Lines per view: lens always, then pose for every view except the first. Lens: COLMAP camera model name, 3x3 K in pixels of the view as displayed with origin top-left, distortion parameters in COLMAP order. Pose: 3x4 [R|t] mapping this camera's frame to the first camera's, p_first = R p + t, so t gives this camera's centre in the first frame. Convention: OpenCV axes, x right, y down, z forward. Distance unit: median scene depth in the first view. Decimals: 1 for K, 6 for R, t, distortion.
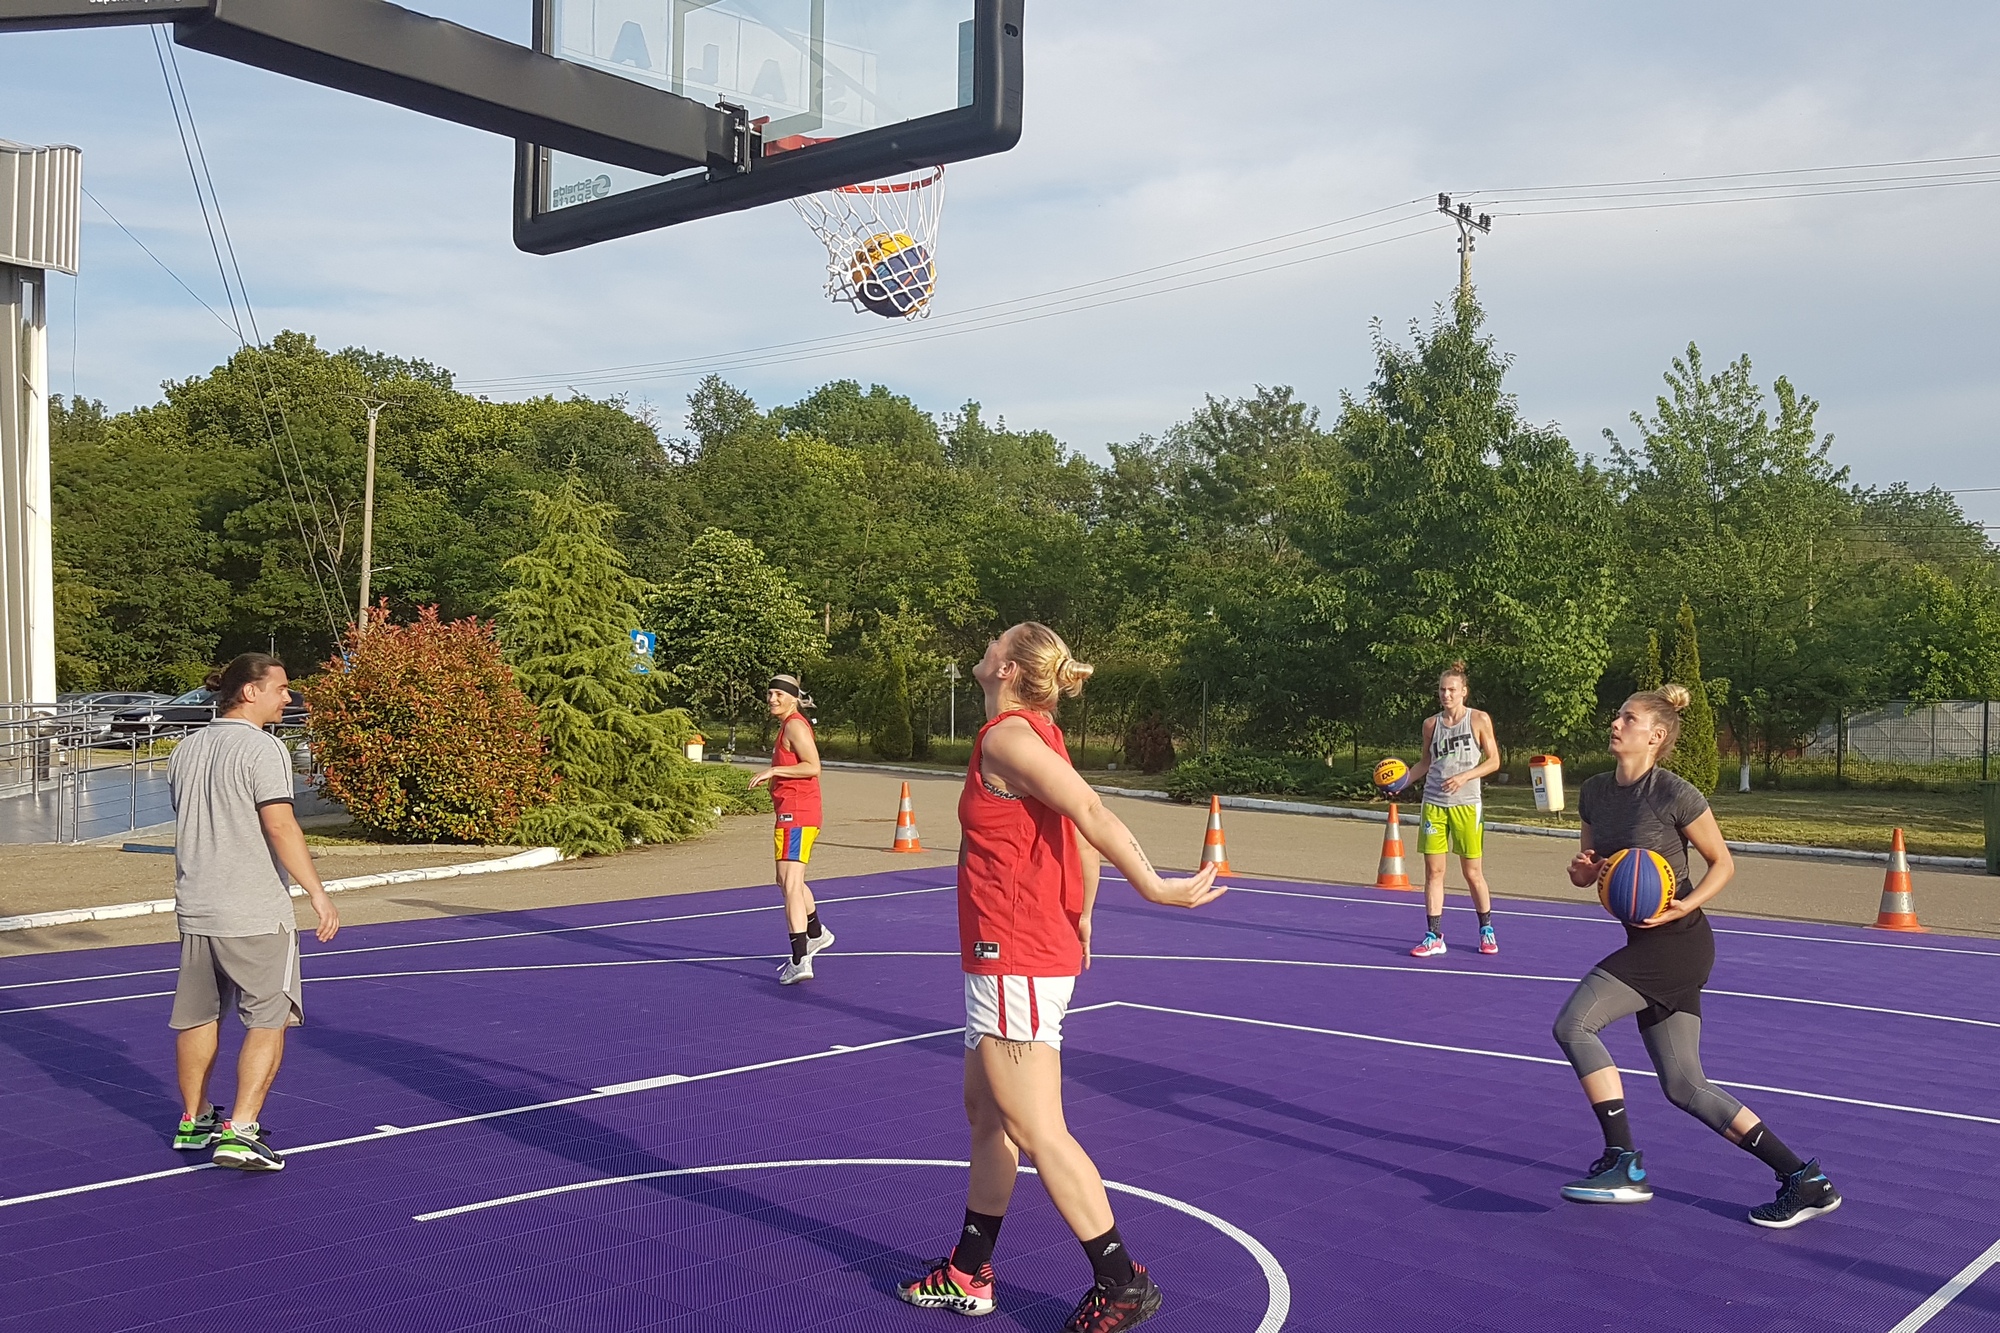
lens RADIAL K [[1800.1, 0, 997.5], [0, 1800.1, 673.1], [0, 0, 1]] dist [0.010687, -0.029602]
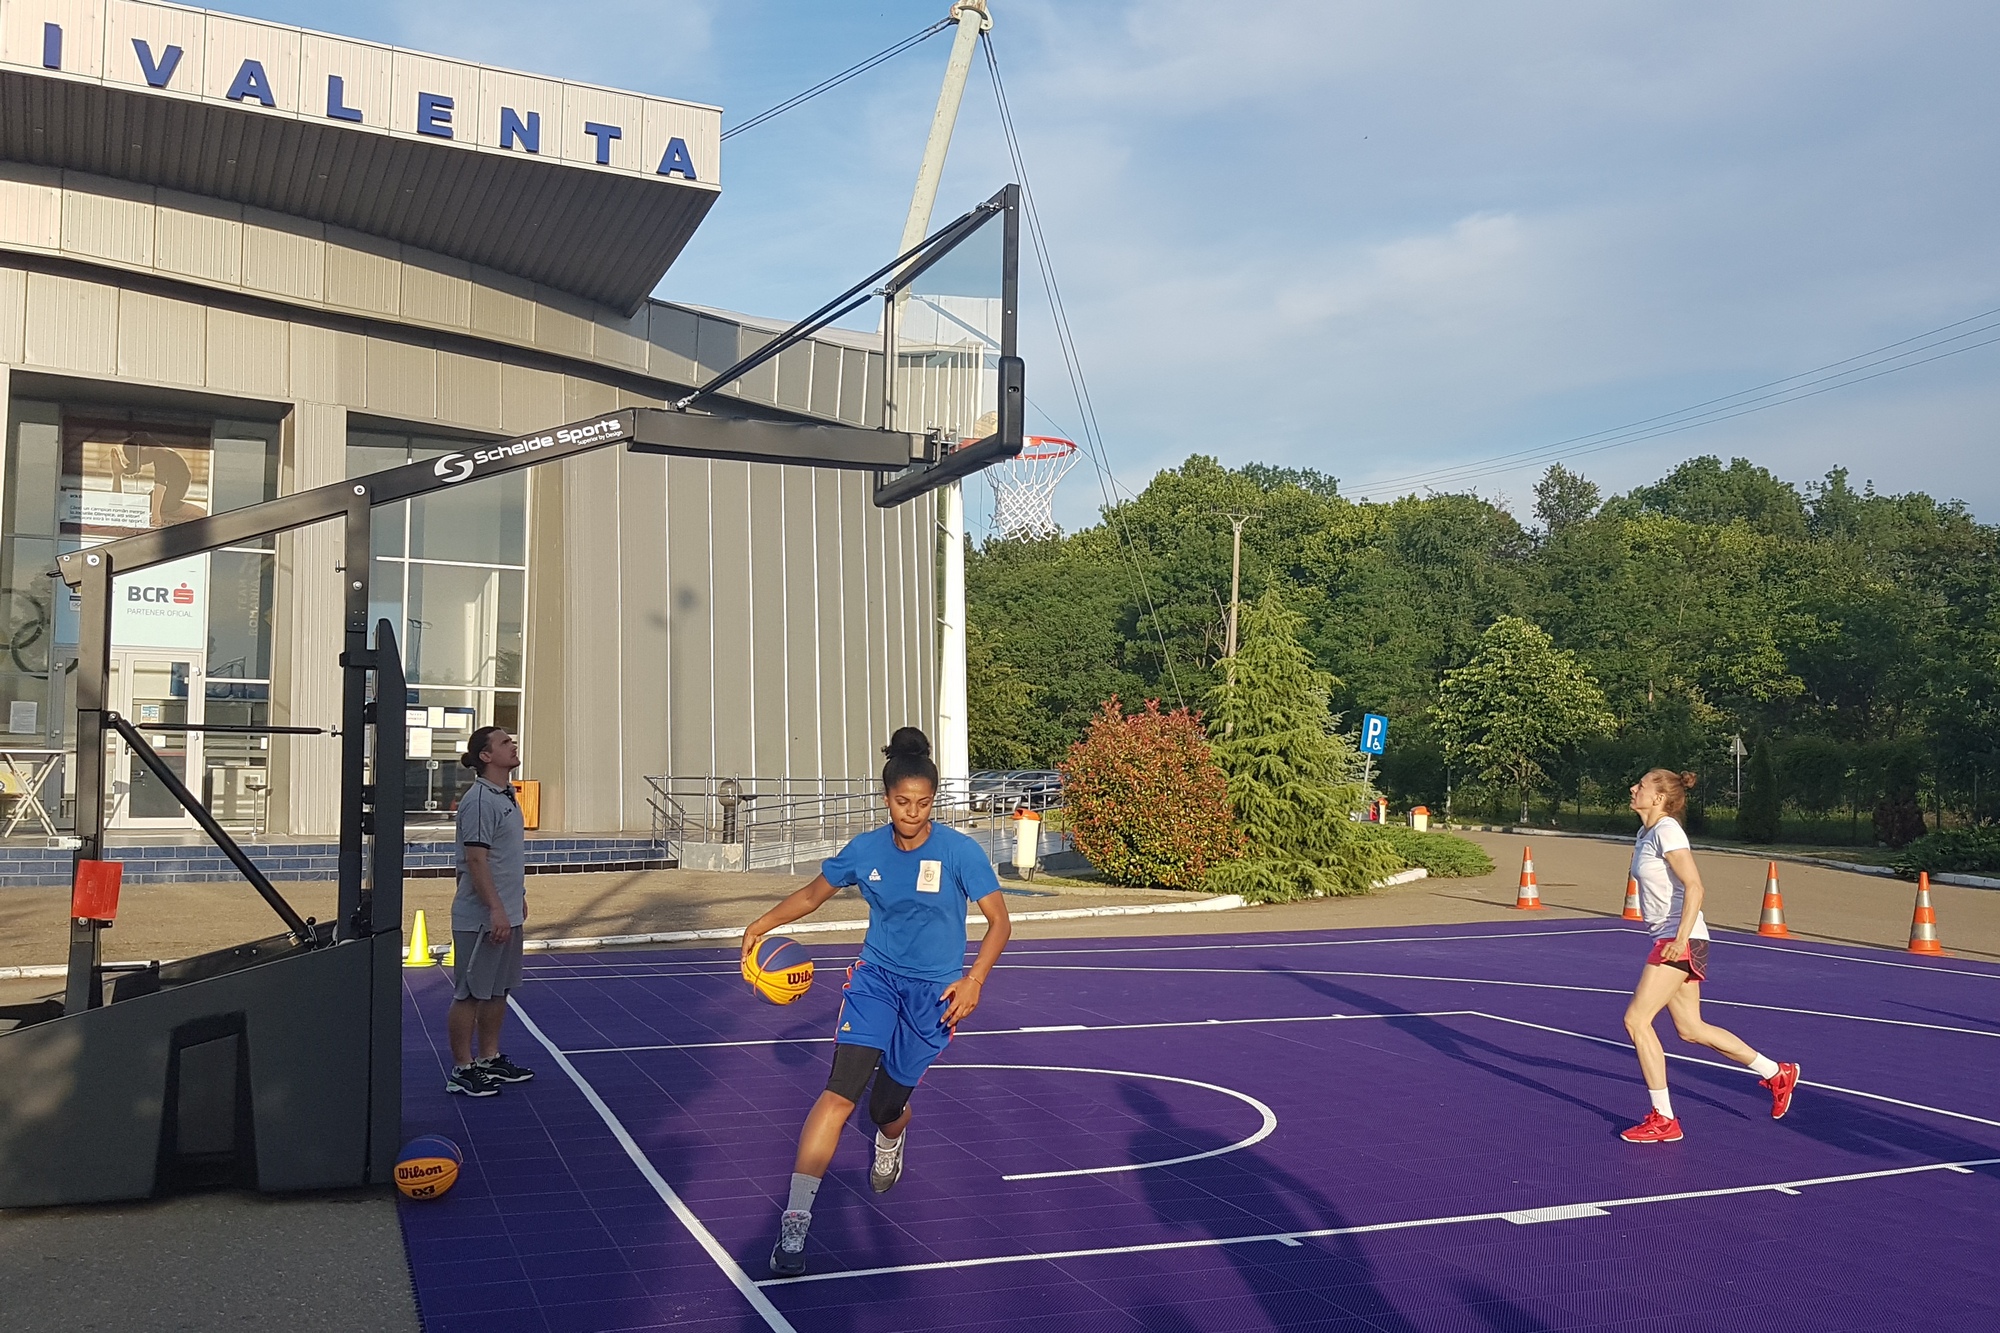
lens RADIAL K [[1800.1, 0, 1041.1], [0, 1800.1, 705.5], [0, 0, 1]] dist [0.010687, -0.029602]
pose [[0.874115, -0.018772, -0.485356, 0.121618], [0.006162, 0.999601, -0.027565, 0.000513], [0.485680, 0.021104, 0.873882, -0.072253]]
